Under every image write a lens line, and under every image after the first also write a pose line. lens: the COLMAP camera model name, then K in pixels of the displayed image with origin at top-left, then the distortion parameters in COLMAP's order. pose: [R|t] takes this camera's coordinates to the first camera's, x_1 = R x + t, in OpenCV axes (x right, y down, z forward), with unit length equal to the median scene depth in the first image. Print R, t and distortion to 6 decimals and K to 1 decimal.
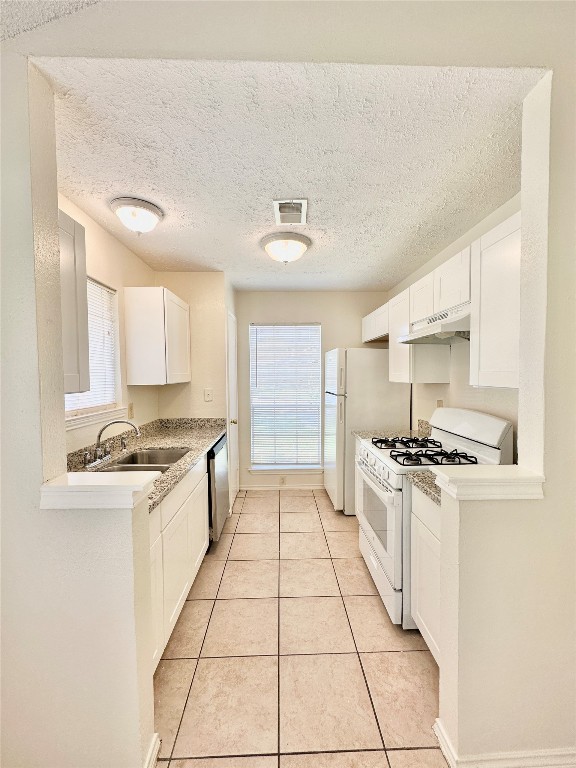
lens RADIAL K [[306.5, 0, 287.6], [0, 306.5, 385.1], [0, 0, 1]] dist [0.006727, 0.000581]
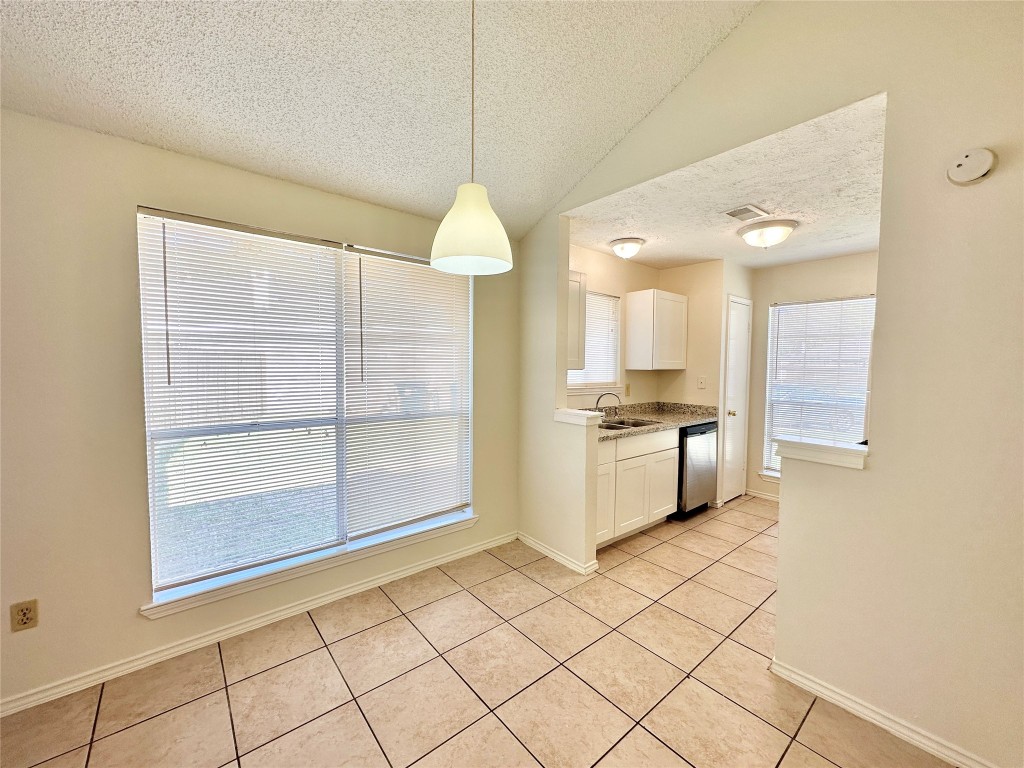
lens RADIAL K [[408.7, 0, 512.2], [0, 408.7, 383.3], [0, 0, 1]] dist [0.006727, 0.000581]
pose [[0.616625, 0.051355, -0.785580, 0.547742], [-0.044530, 0.998548, 0.030323, 0.027601], [0.785997, 0.016284, 0.618016, -0.437594]]
